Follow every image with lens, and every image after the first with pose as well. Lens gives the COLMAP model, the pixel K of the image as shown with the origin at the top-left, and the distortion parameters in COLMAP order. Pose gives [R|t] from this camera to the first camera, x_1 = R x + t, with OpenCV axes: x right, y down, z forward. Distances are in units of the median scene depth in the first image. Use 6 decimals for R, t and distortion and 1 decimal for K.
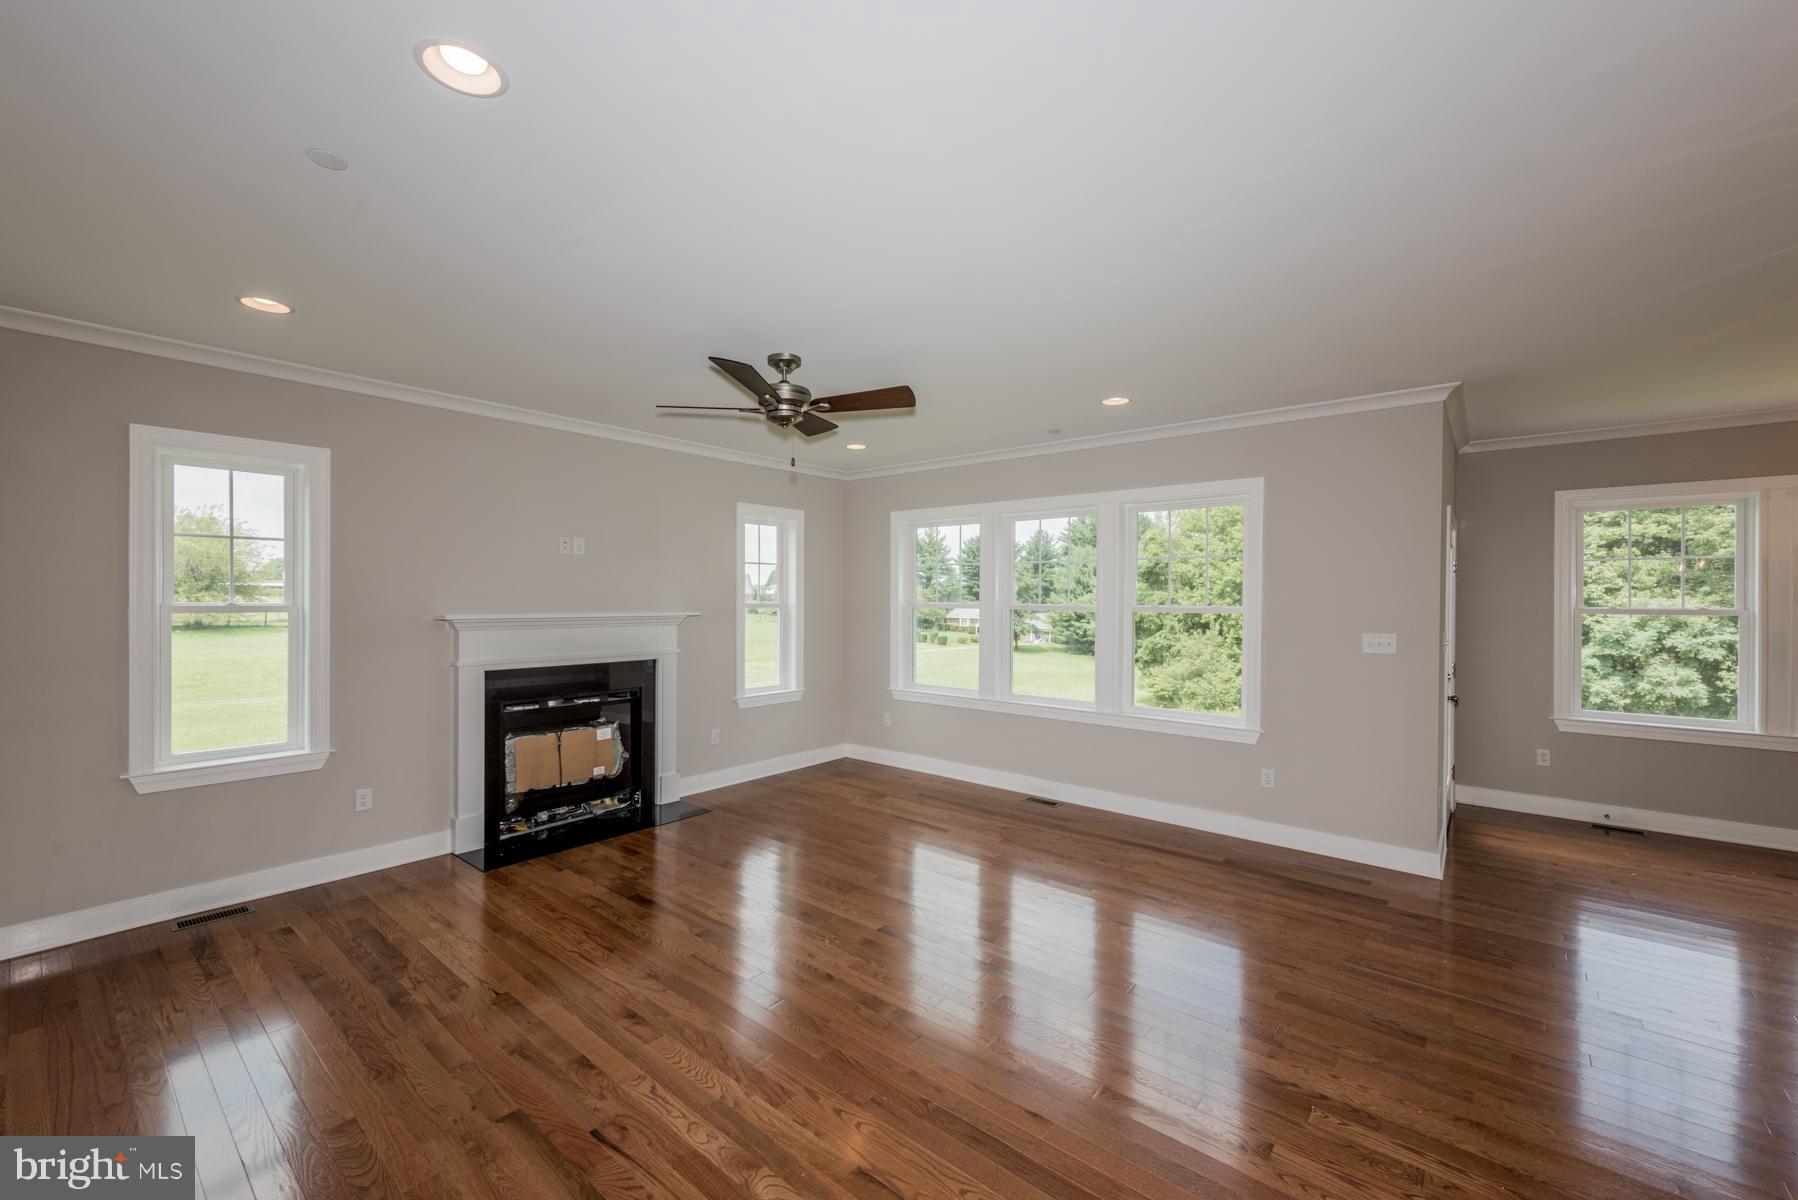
lens RADIAL K [[724.0, 0, 891.6], [0, 724.0, 600.0], [0, 0, 1]] dist [0.010269, -0.003733]
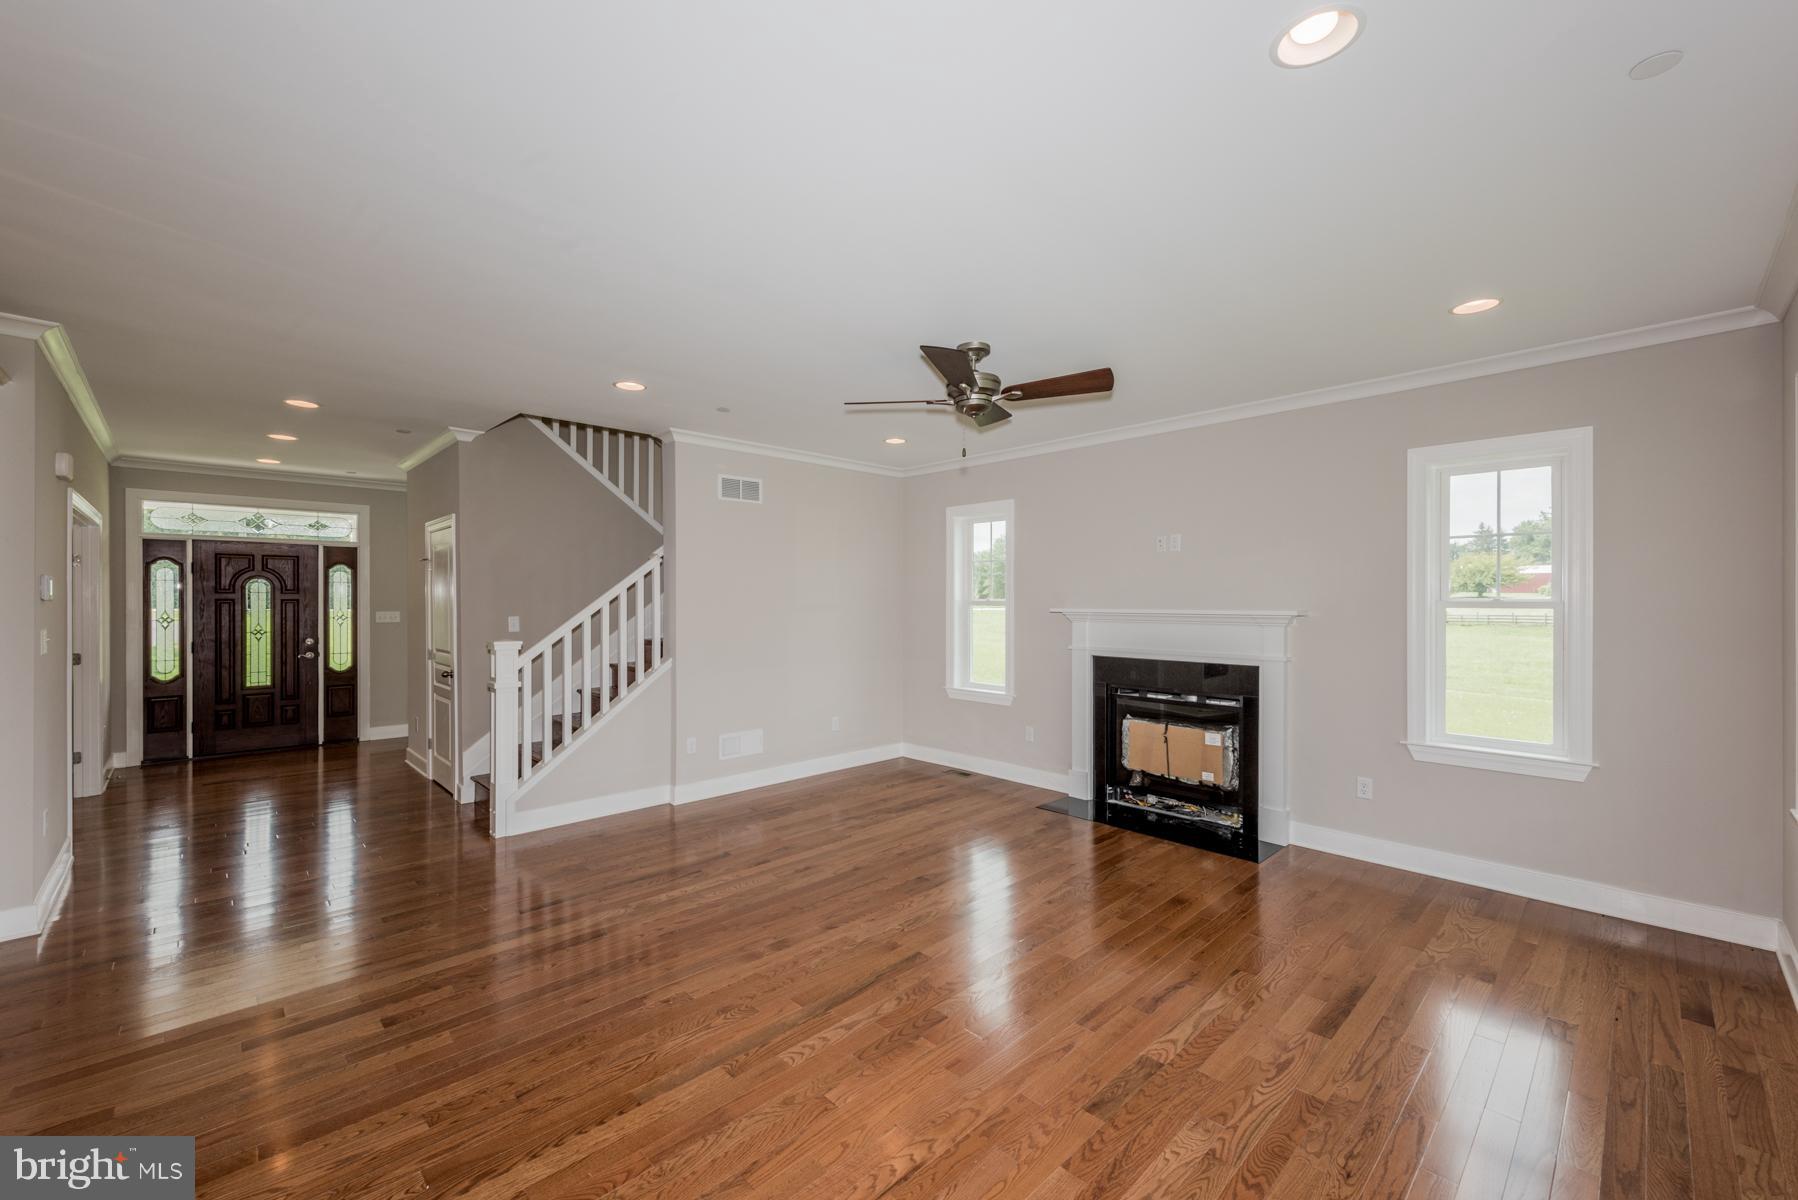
lens RADIAL K [[724.0, 0, 889.2], [0, 724.0, 612.6], [0, 0, 1]] dist [0.010269, -0.003733]
pose [[-0.109970, 0.019749, -0.993739, 0.592208], [0.000801, 0.999804, 0.019781, 0.002261], [0.993935, 0.001379, -0.109964, 0.702980]]
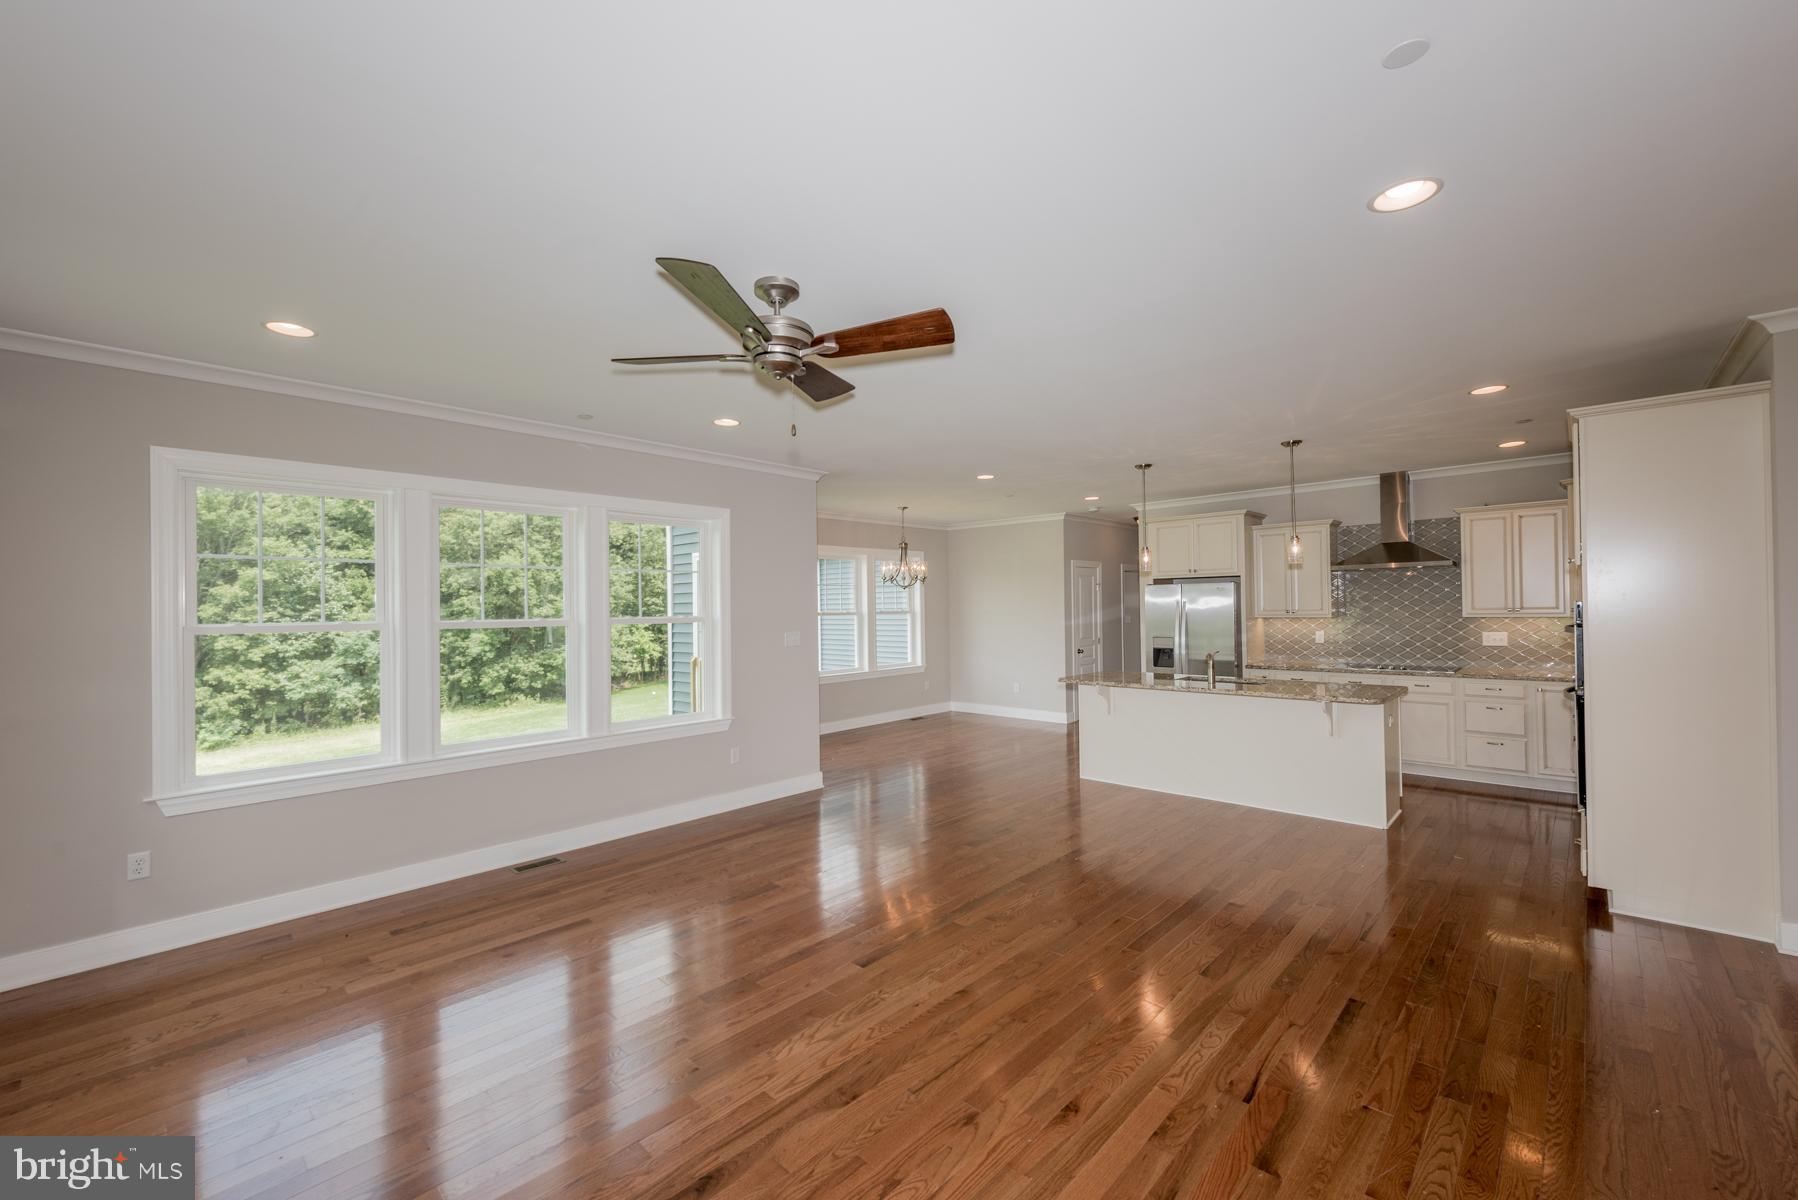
lens RADIAL K [[724.0, 0, 895.8], [0, 724.0, 607.8], [0, 0, 1]] dist [0.010269, -0.003733]
pose [[0.050634, -0.000736, 0.998717, -0.621388], [0.013152, 0.999914, 0.000070, -0.002358], [-0.998631, 0.013131, 0.050640, 0.598163]]
